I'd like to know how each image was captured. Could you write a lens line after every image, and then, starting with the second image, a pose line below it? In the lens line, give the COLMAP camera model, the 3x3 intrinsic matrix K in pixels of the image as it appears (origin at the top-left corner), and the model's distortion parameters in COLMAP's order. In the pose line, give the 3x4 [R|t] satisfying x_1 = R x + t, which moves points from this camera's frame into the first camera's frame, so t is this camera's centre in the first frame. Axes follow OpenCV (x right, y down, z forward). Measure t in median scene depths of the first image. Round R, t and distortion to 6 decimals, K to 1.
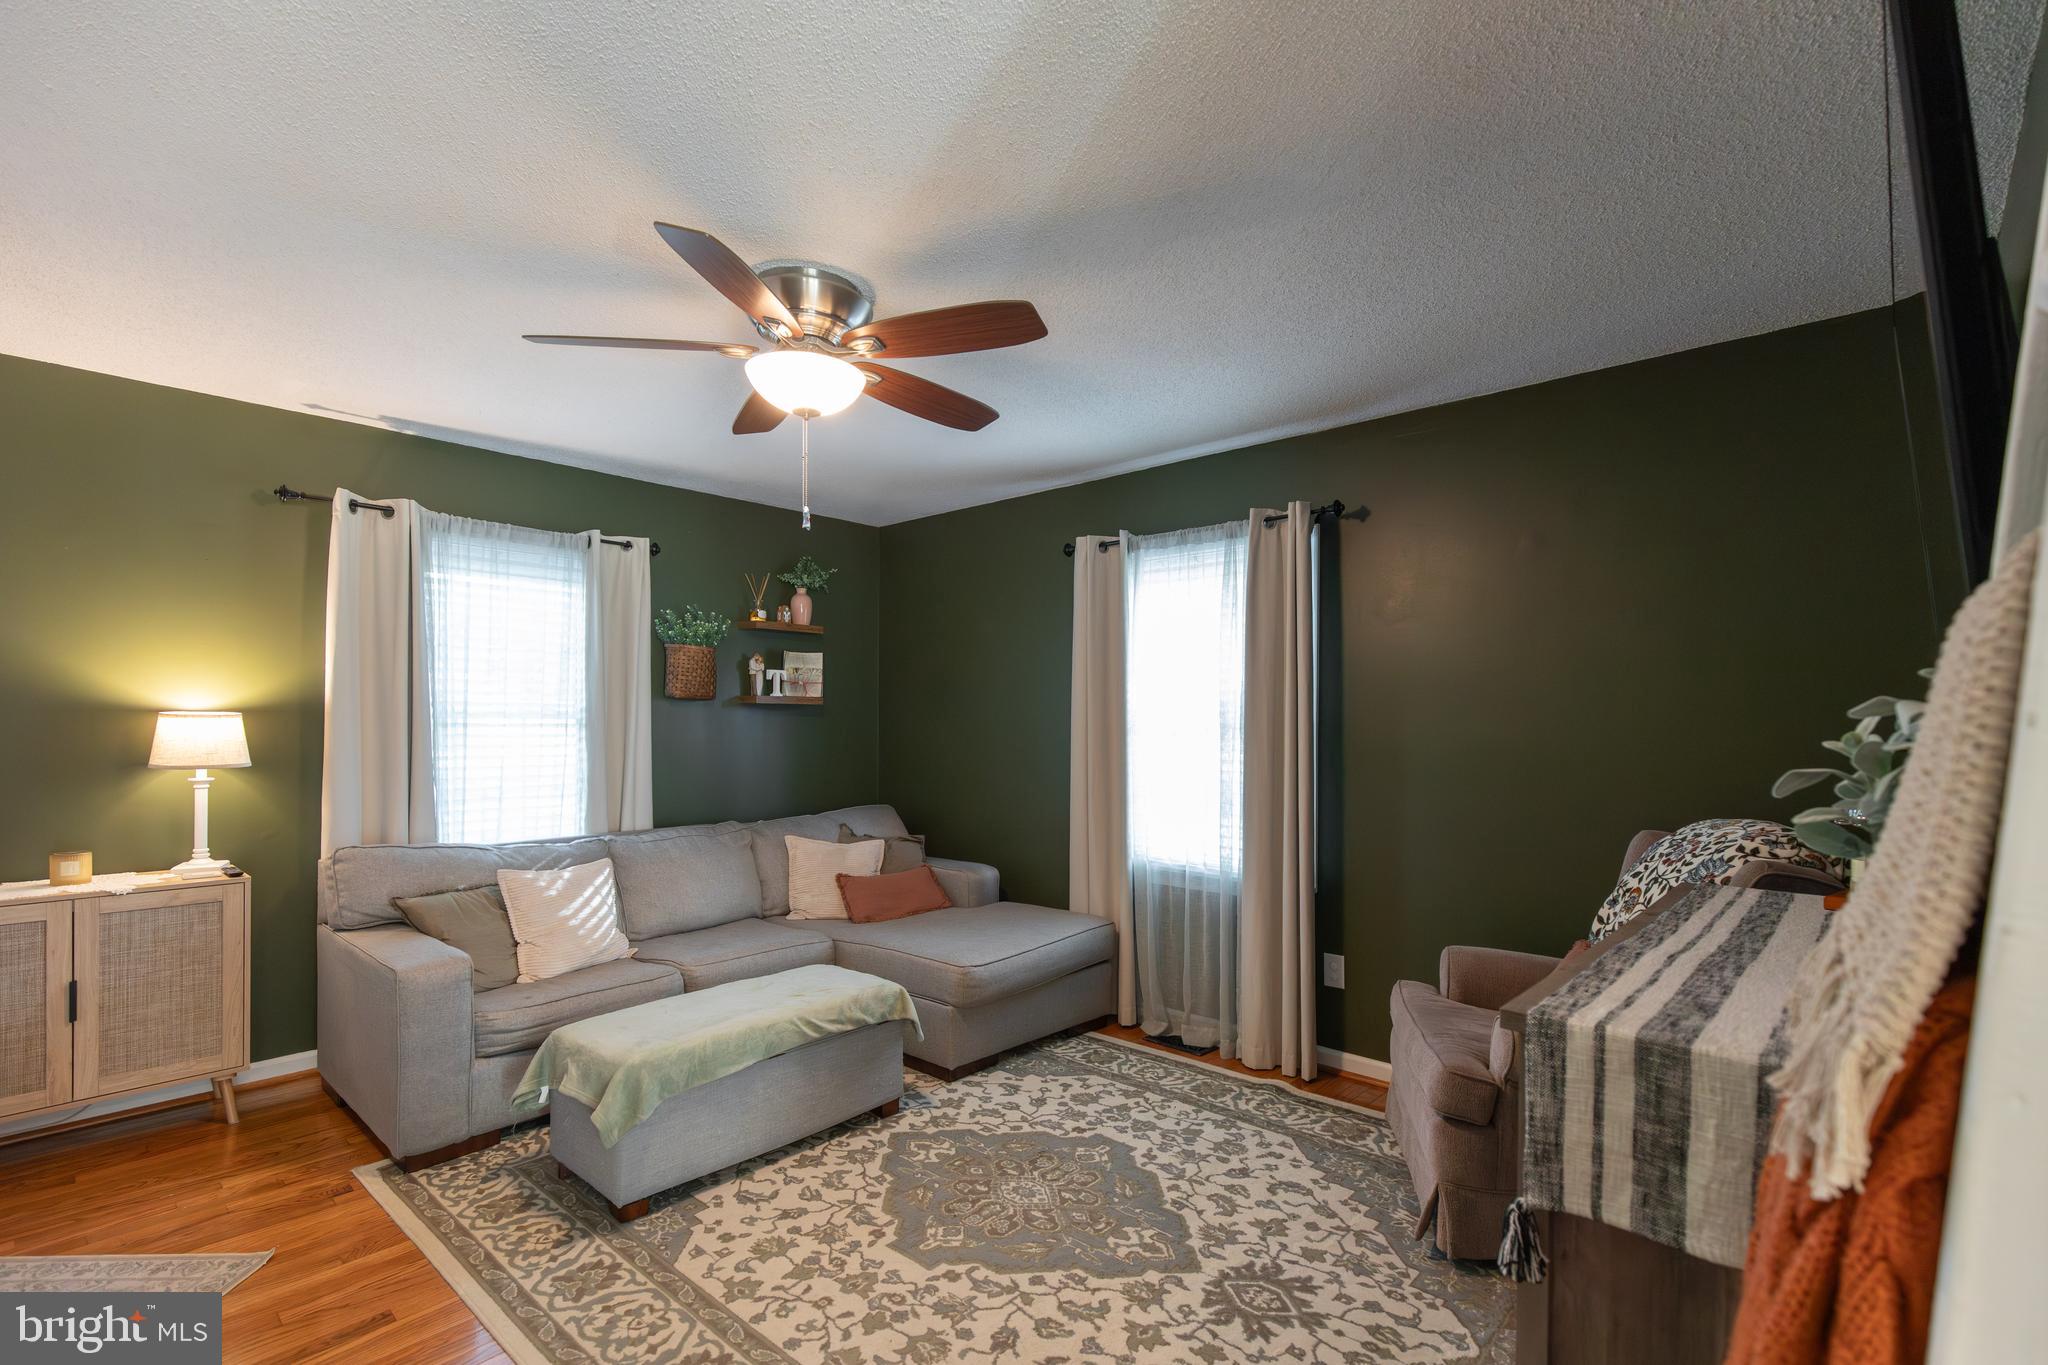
lens RADIAL K [[931.5, 0, 1022.9], [0, 931.5, 726.7], [0, 0, 1]] dist [0.008541, 0.000011]
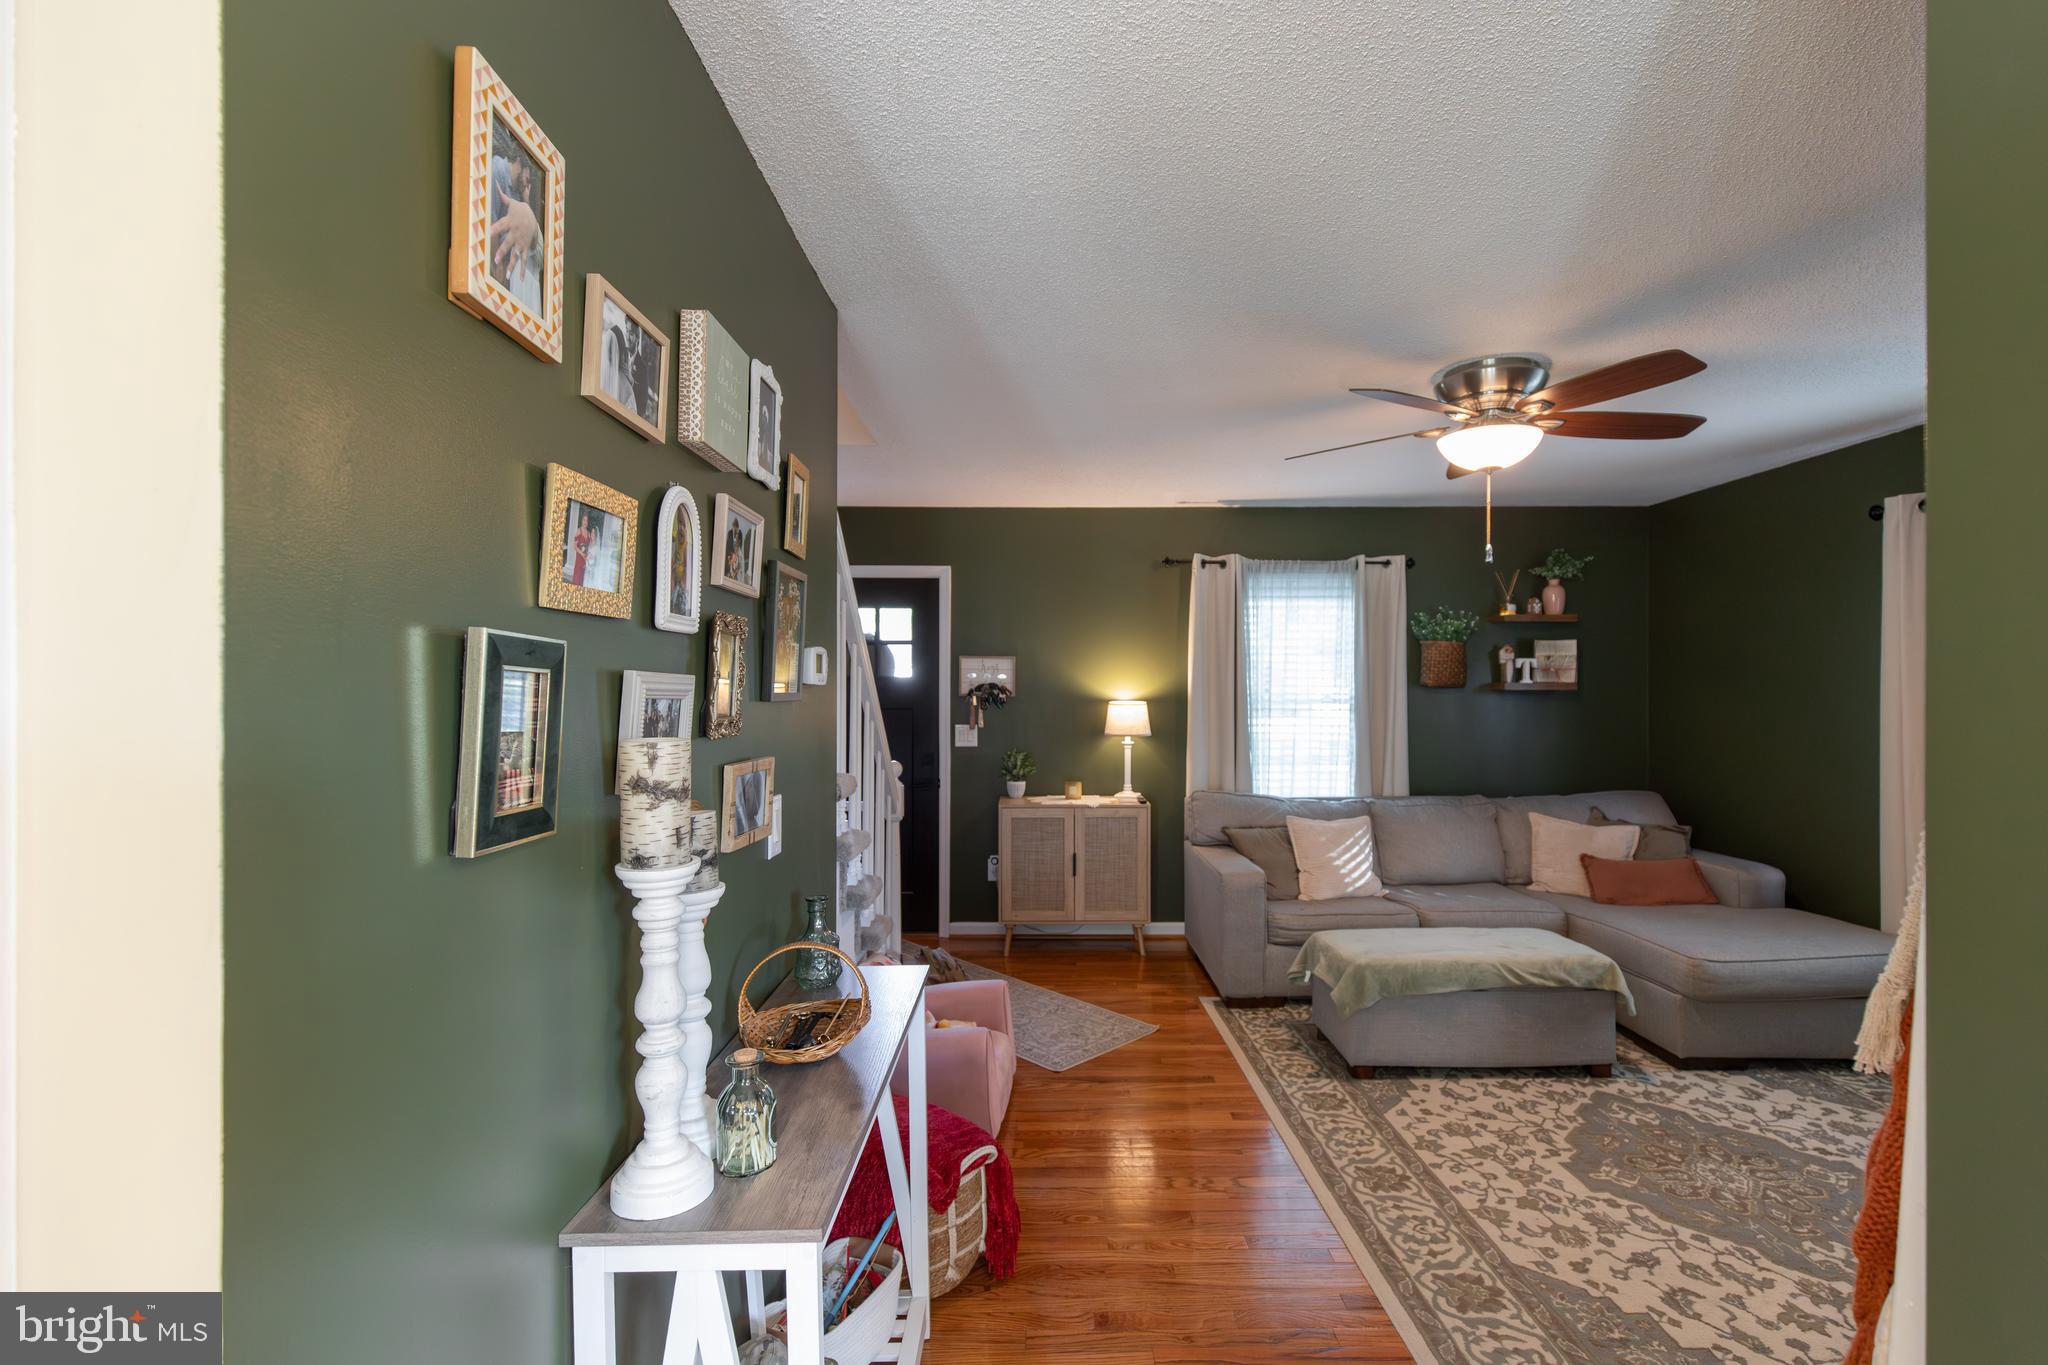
lens RADIAL K [[907.8, 0, 1037.4], [0, 907.8, 676.0], [0, 0, 1]] dist [-0.001354, -0.000163]
pose [[0.679692, -0.014415, -0.733356, 0.211630], [-0.001195, 0.999784, -0.020760, -0.031053], [0.733497, 0.014987, 0.679528, -0.227947]]
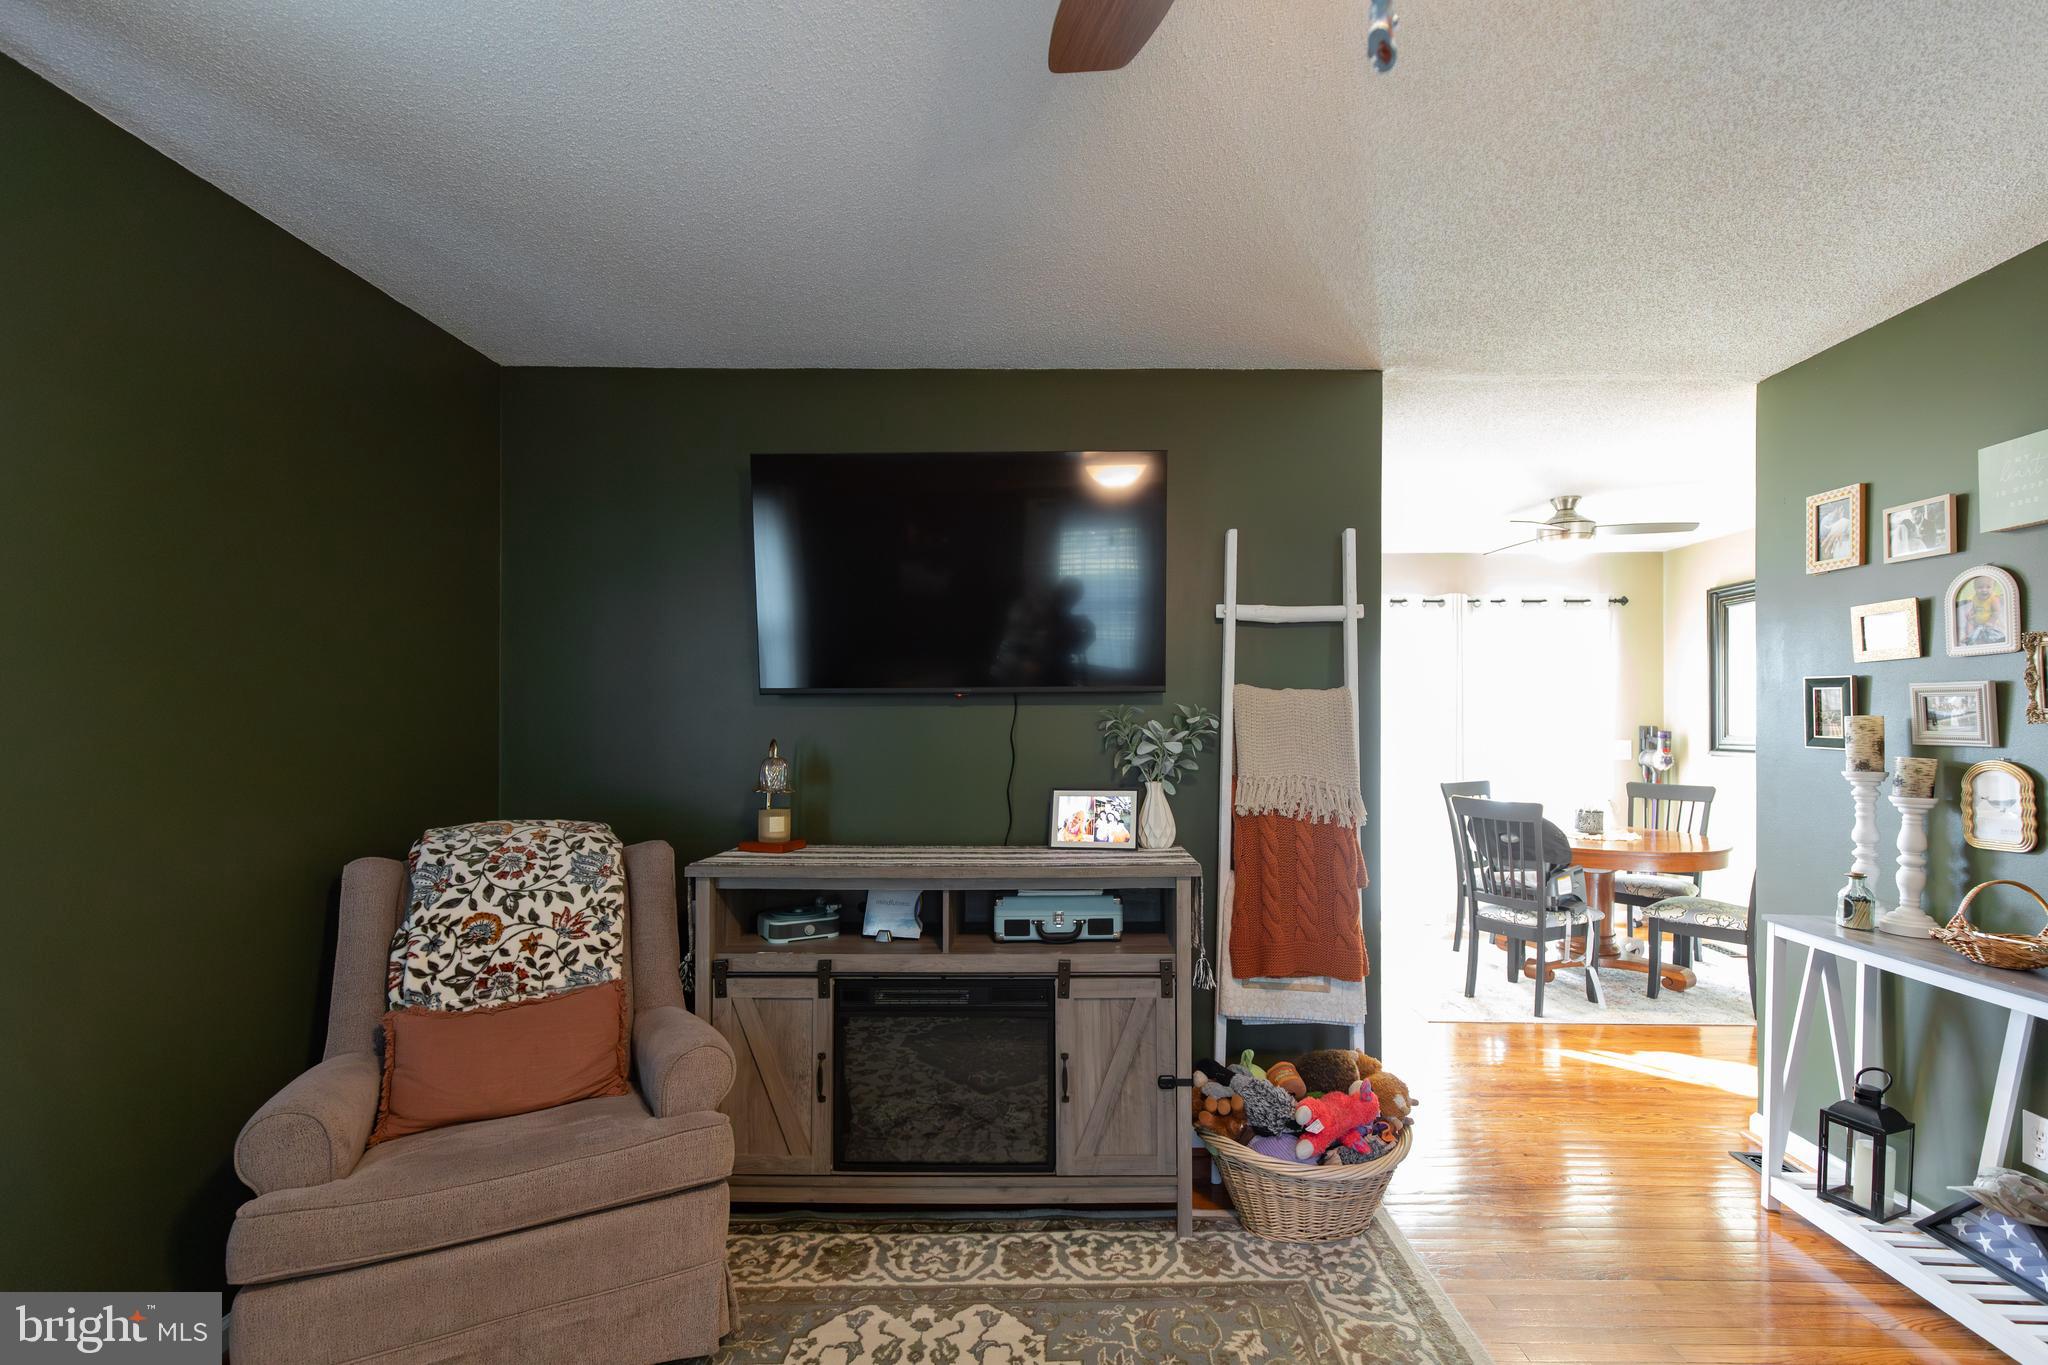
lens RADIAL K [[941.4, 0, 1049.9], [0, 941.4, 717.3], [0, 0, 1]] dist [0.004214, 0.000056]
pose [[-0.666656, -0.002765, 0.745361, -0.325757], [-0.003411, 0.999994, 0.000659, -0.007919], [-0.745358, -0.002103, -0.666661, 1.074590]]
